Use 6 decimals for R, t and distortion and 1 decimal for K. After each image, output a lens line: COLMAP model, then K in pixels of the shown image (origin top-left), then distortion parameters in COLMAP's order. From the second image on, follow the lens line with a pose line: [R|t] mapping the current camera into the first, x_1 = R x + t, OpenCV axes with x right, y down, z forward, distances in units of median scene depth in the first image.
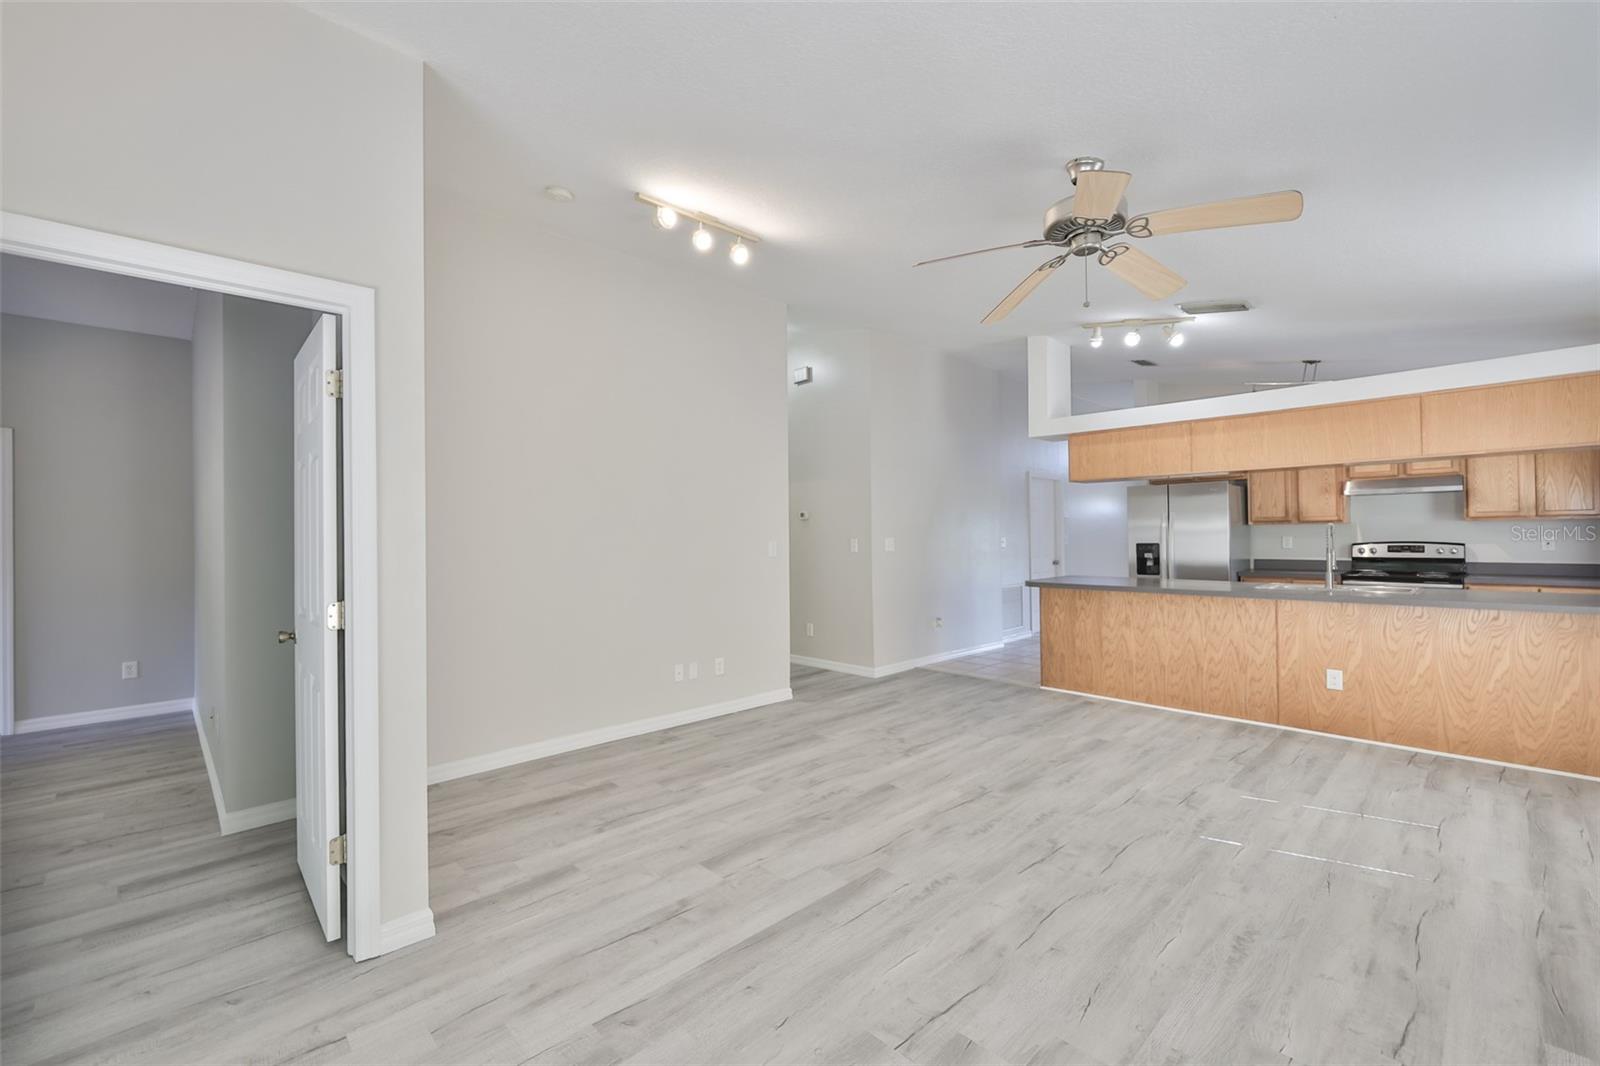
lens RADIAL K [[681.0, 0, 806.9], [0, 681.0, 530.0], [0, 0, 1]] dist [-0.001722, -0.000634]
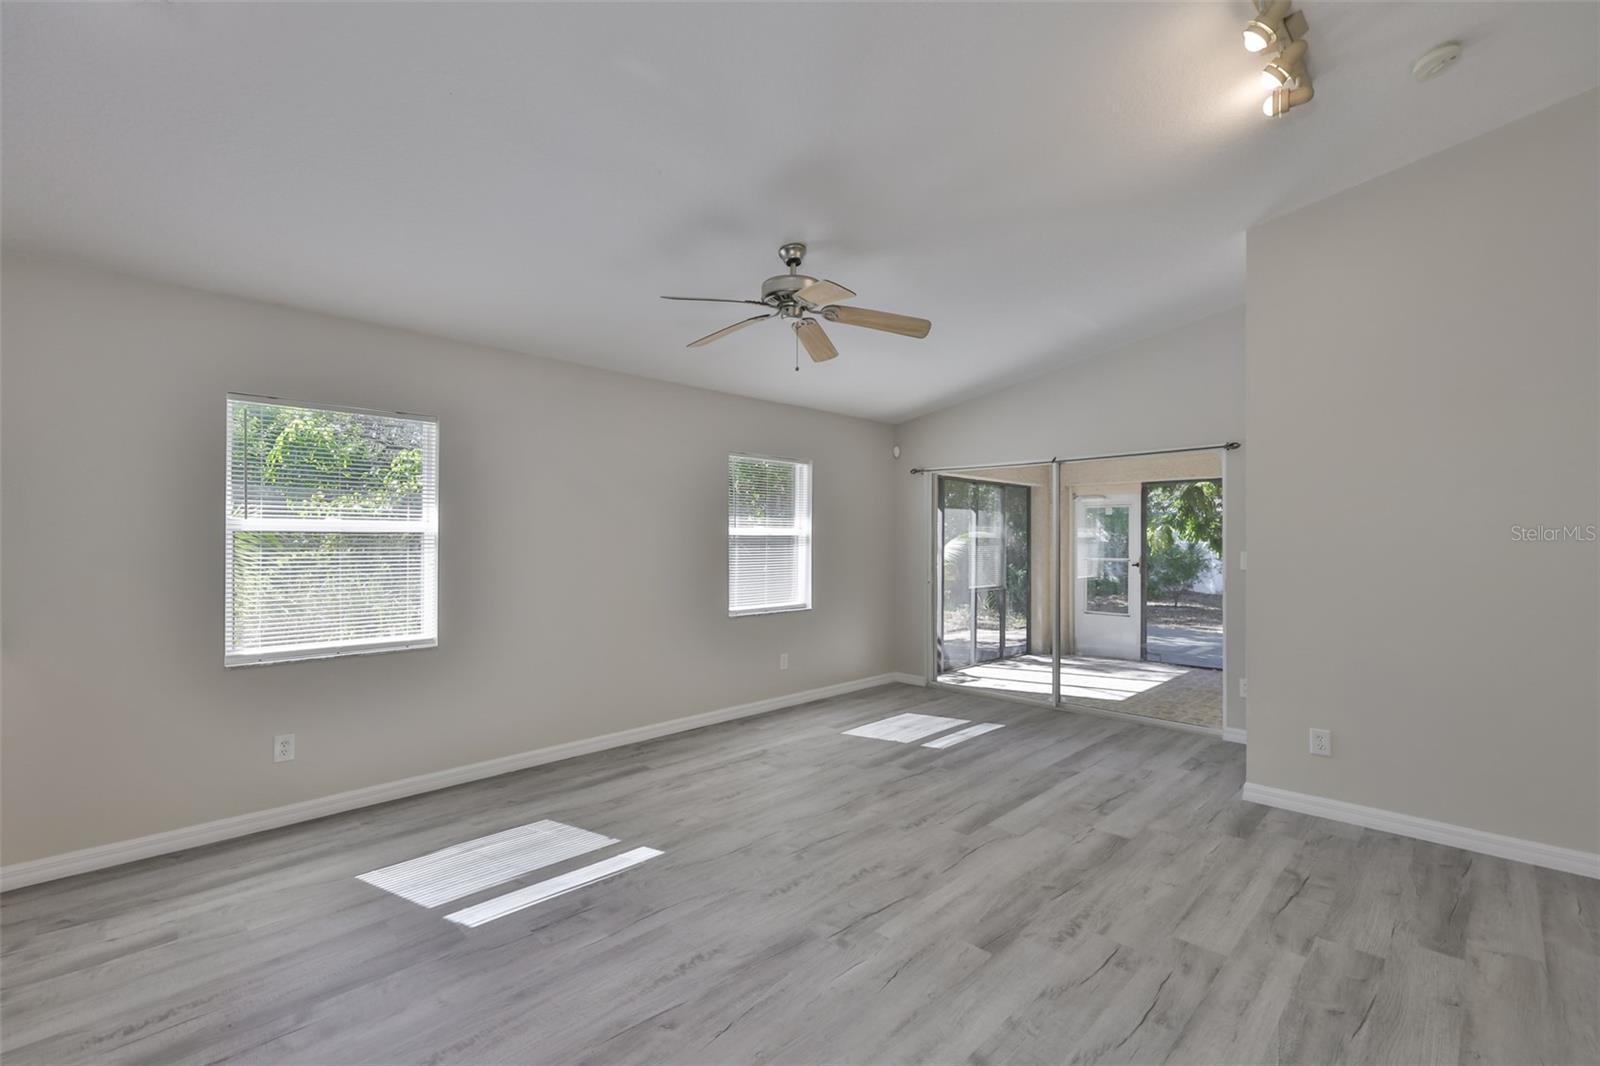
lens RADIAL K [[681.0, 0, 807.3], [0, 681.0, 532.0], [0, 0, 1]] dist [-0.001722, -0.000634]
pose [[-0.999810, 0.010989, -0.016112, 0.218672], [0.011281, 0.999772, -0.018123, 0.002505], [0.015909, -0.018301, -0.999706, 1.212869]]
